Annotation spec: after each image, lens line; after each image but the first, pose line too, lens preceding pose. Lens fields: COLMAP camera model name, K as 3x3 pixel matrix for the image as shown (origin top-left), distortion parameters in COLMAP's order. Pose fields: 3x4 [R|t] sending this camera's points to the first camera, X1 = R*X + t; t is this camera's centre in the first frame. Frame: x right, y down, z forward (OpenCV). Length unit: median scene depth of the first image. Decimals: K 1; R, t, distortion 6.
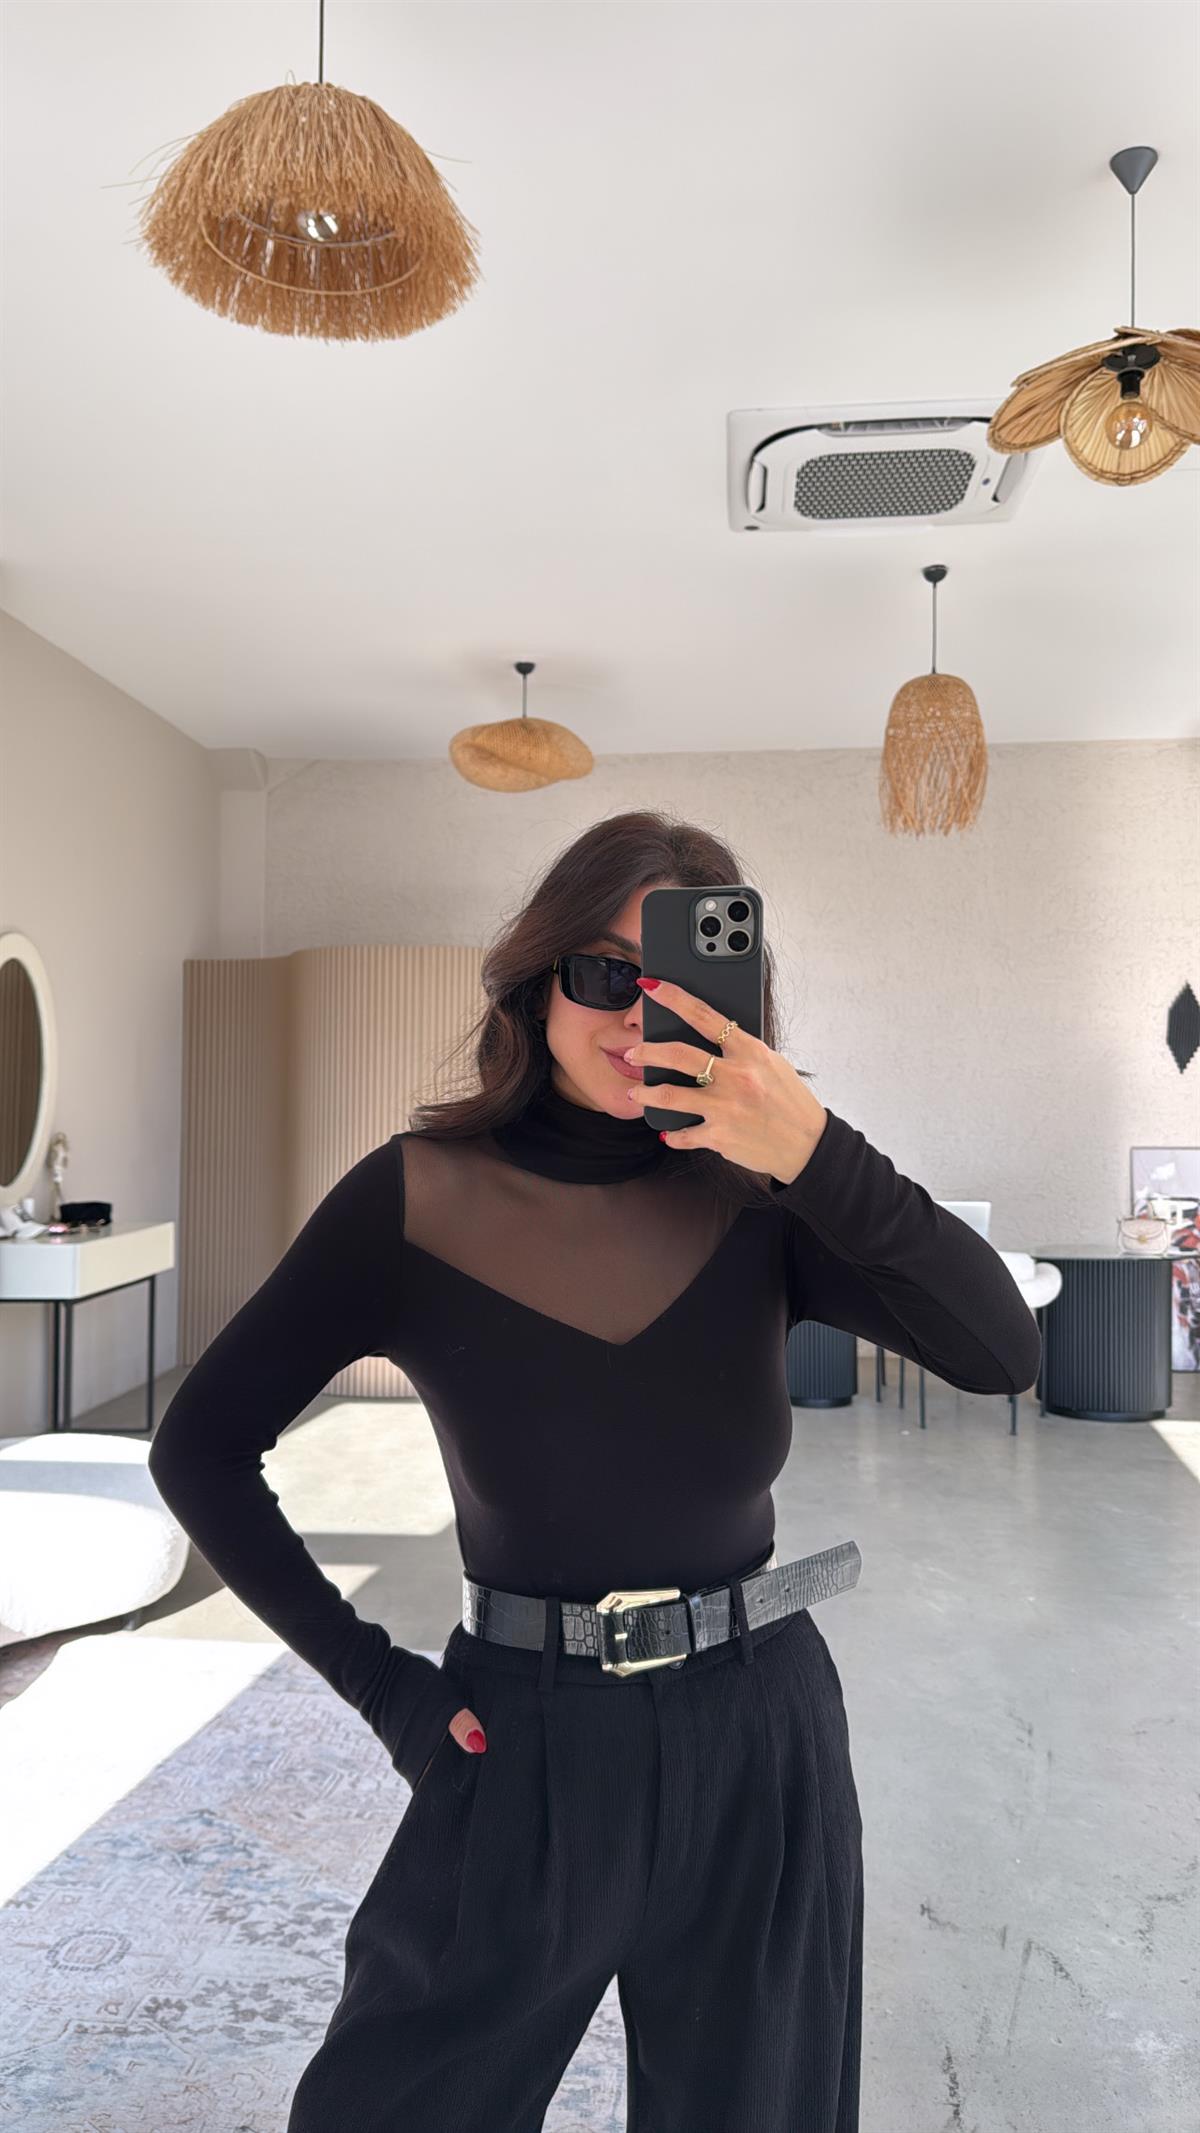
lens RADIAL K [[1354.4, 0, 678.7], [0, 1354.4, 1065.1], [0, 0, 1]] dist [-0.004013, 0.002673]
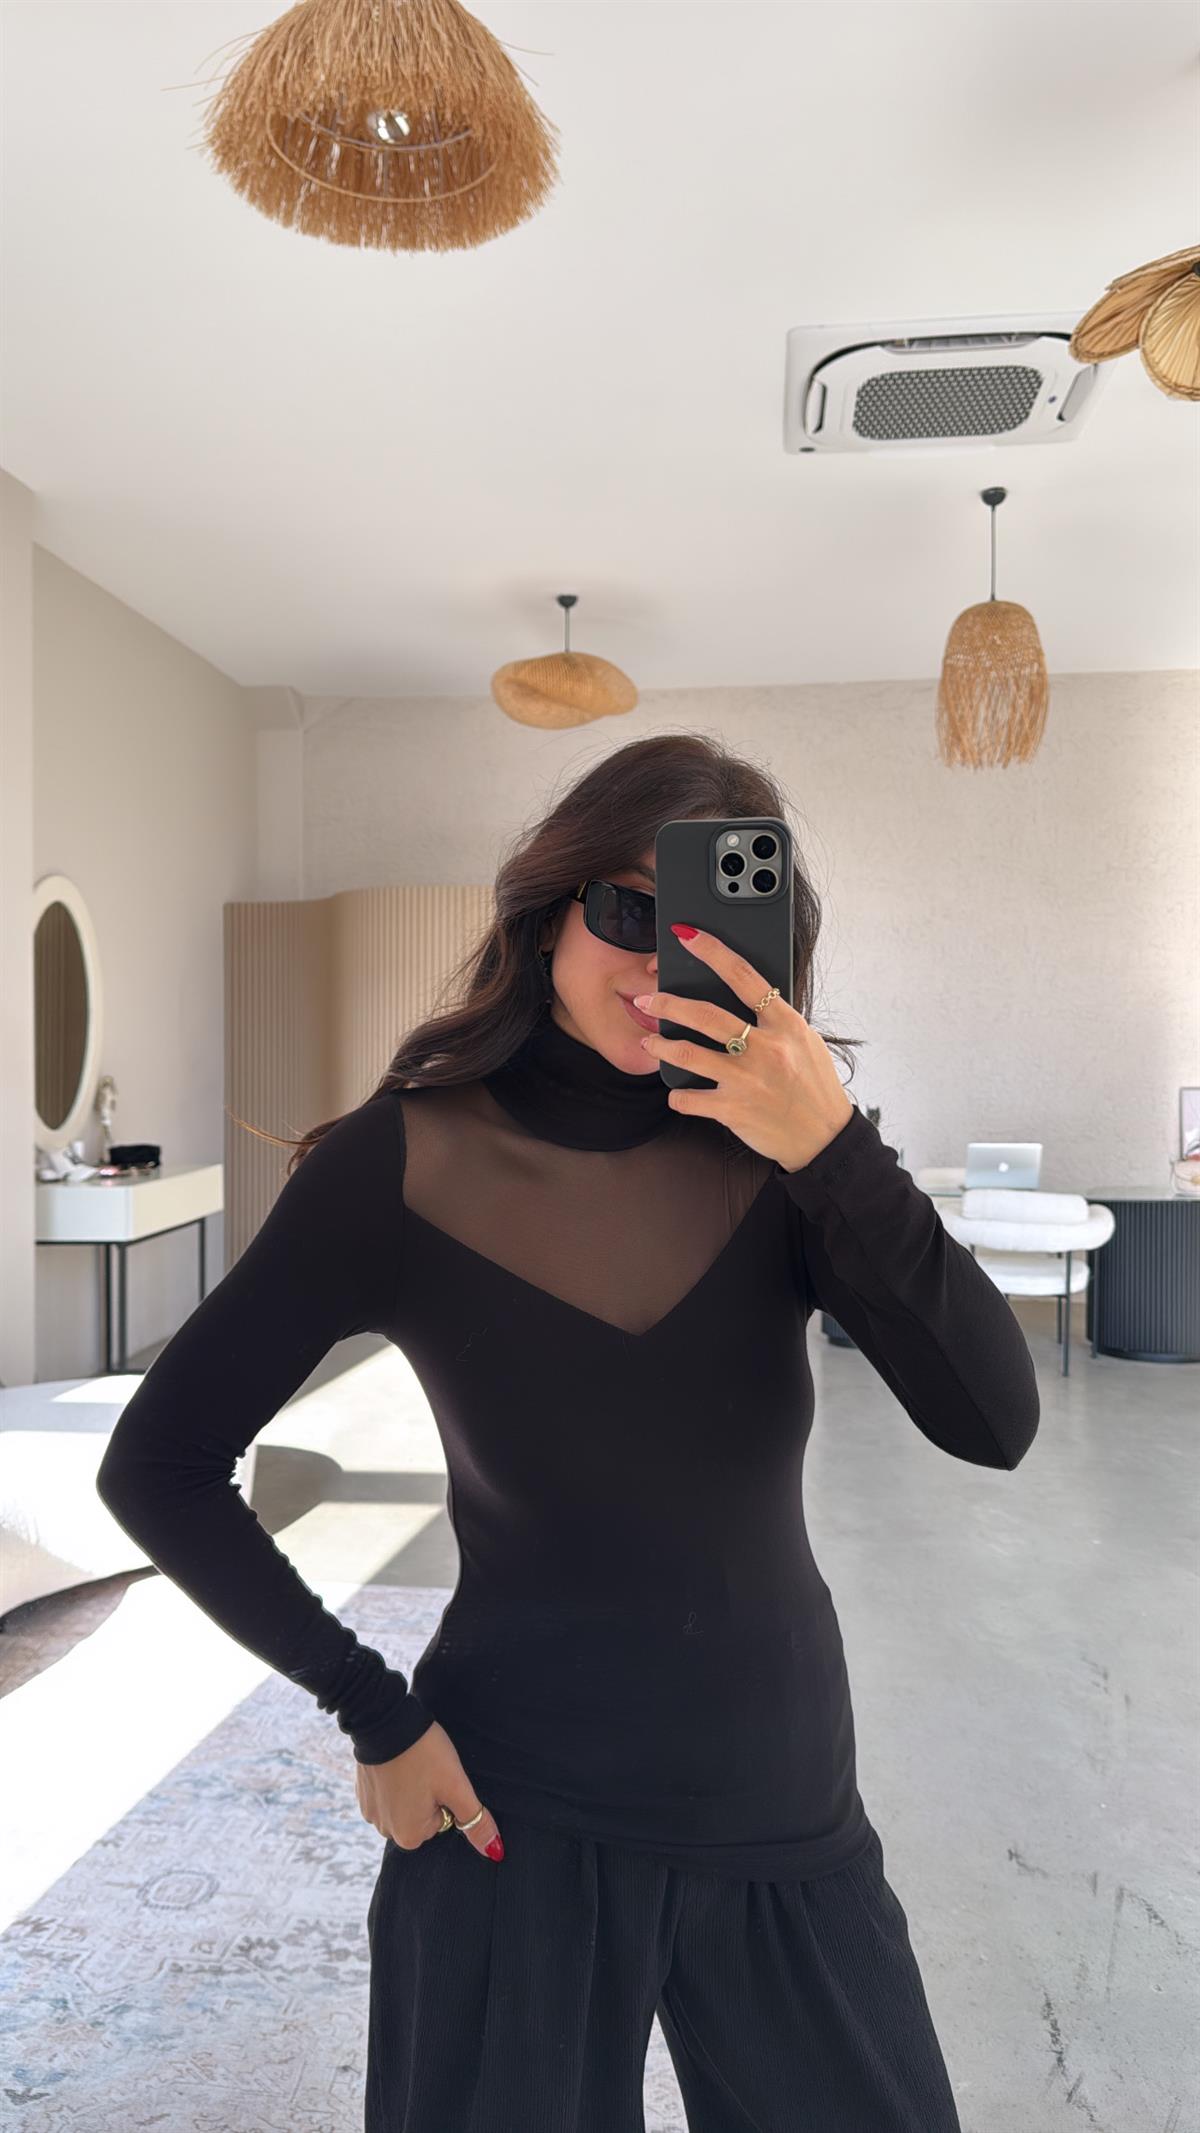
lens RADIAL K [[1313.7, 0, 595.5], [0, 1313.7, 1053.4], [0, 0, 1]] dist [0.003470, -0.002386]
pose [[0.999866, -0.002753, -0.016107, -0.098586], [0.003339, 0.999330, 0.036441, -0.000369], [0.015996, -0.036490, 0.999206, 0.046810]]
